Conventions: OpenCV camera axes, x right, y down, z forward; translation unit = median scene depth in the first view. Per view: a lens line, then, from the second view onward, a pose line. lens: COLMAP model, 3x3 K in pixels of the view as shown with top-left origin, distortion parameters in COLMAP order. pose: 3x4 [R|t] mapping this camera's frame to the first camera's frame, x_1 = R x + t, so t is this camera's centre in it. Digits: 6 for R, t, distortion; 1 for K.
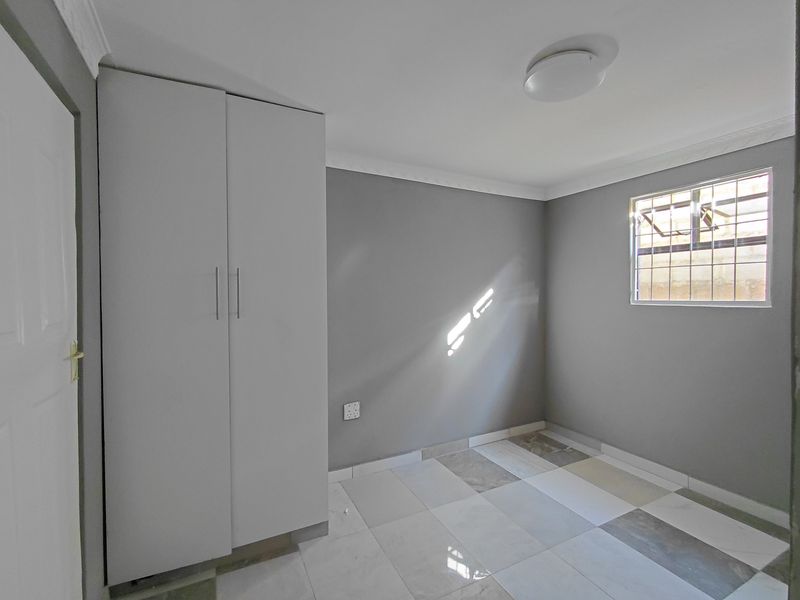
lens RADIAL K [[369.0, 0, 403.6], [0, 369.0, 299.1], [0, 0, 1]] dist [0.001277, -0.003488]
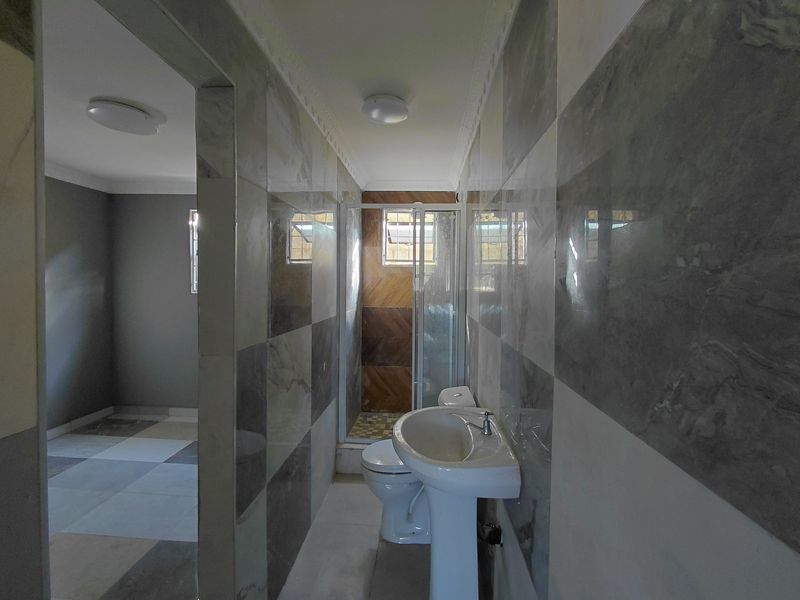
lens RADIAL K [[369.0, 0, 403.6], [0, 369.0, 299.1], [0, 0, 1]] dist [0.001277, -0.003488]
pose [[0.513276, -0.023666, 0.857897, -0.095834], [-0.006820, 0.999476, 0.031652, -0.010282], [-0.858196, -0.022097, 0.512846, -0.265348]]
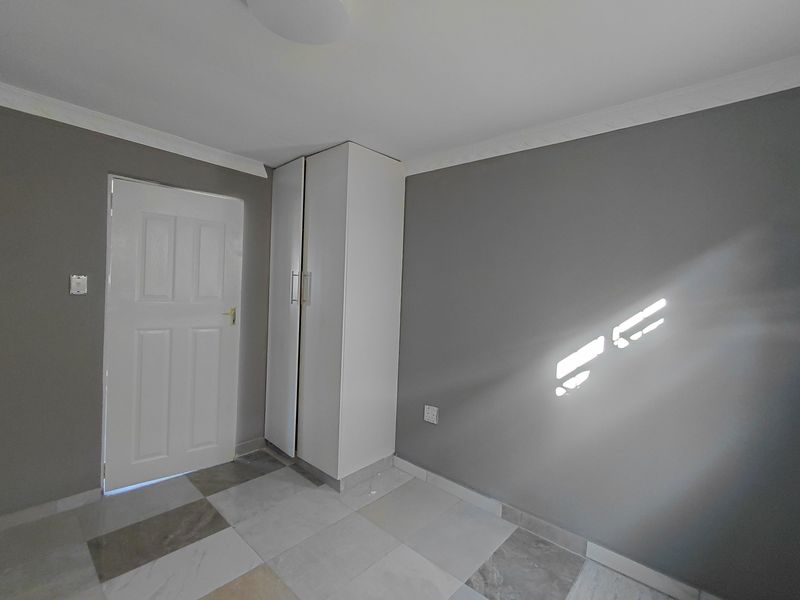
lens RADIAL K [[369.0, 0, 403.6], [0, 369.0, 299.1], [0, 0, 1]] dist [0.001277, -0.003488]
pose [[0.352727, 0.048340, -0.934477, 0.660466], [-0.055276, 0.997997, 0.030761, -0.024939], [0.934092, 0.040804, 0.354693, 0.515580]]
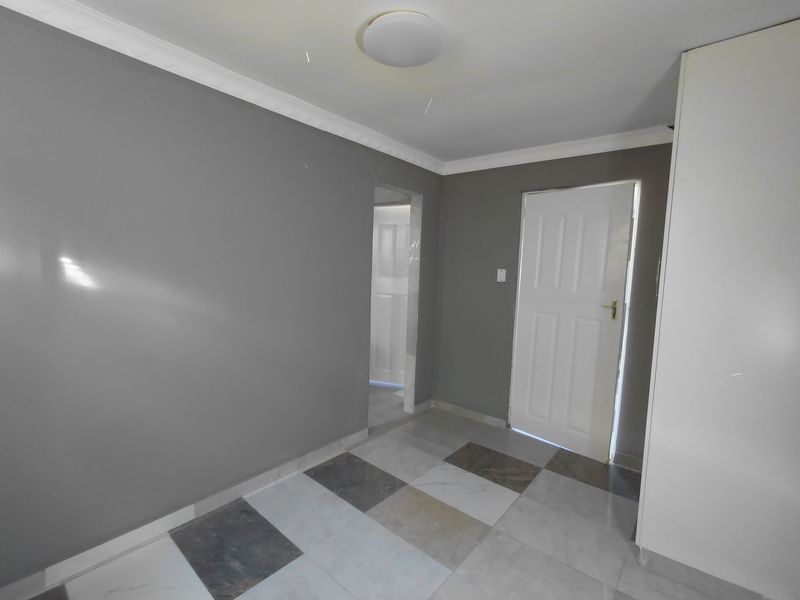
lens RADIAL K [[369.0, 0, 403.6], [0, 369.0, 299.1], [0, 0, 1]] dist [0.001277, -0.003488]
pose [[-0.921462, 0.021785, -0.387857, 0.426317], [-0.022327, 0.993806, 0.108864, -0.038022], [0.387826, 0.108974, -0.915268, 1.042955]]
